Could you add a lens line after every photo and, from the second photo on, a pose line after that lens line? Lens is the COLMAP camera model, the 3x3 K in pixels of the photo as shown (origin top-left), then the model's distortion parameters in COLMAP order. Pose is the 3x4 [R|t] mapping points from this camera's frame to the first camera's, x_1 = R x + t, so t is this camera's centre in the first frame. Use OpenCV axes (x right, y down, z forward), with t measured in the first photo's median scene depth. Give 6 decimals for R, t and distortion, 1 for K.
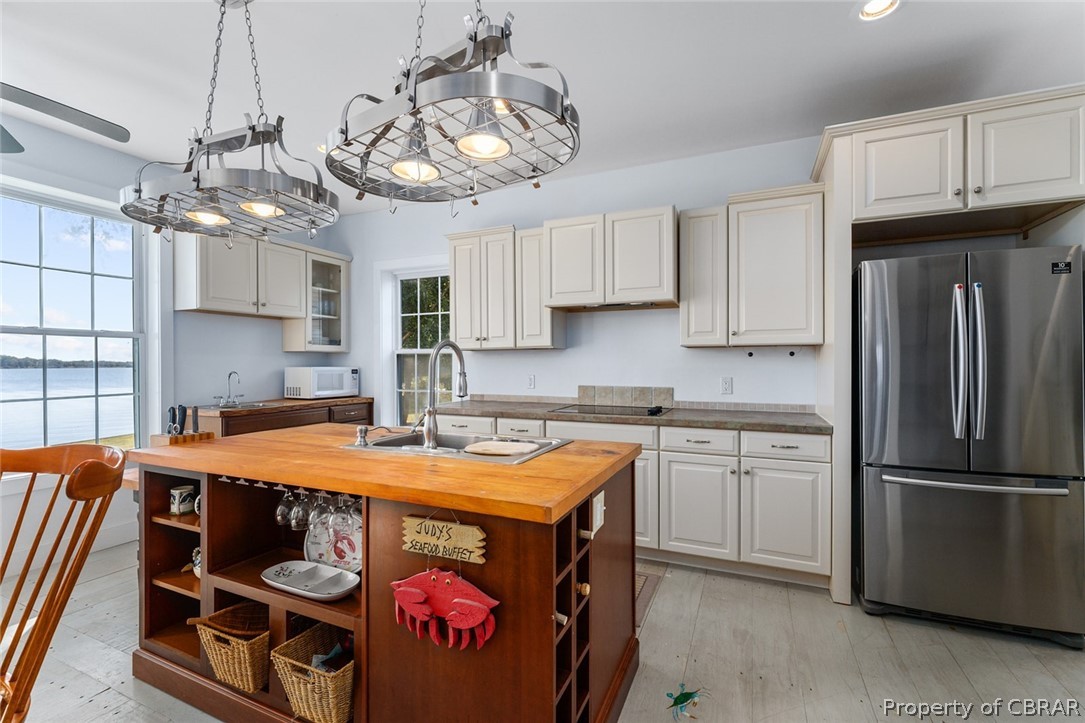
lens RADIAL K [[472.9, 0, 541.5], [0, 472.9, 362.3], [0, 0, 1]] dist [0.003883, 0.000451]
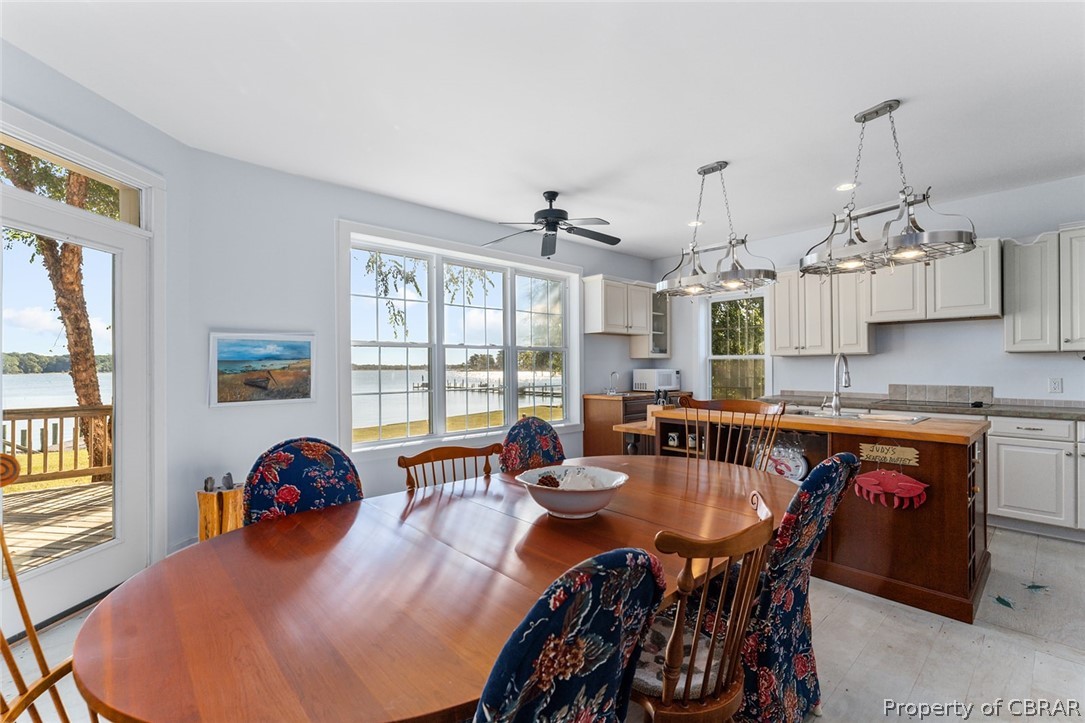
lens RADIAL K [[472.9, 0, 542.1], [0, 472.9, 365.2], [0, 0, 1]] dist [0.003883, 0.000451]
pose [[0.917774, -0.002667, -0.397095, -0.304935], [0.002327, 0.999996, -0.001337, -0.001429], [0.397097, 0.000303, 0.917777, -0.573771]]
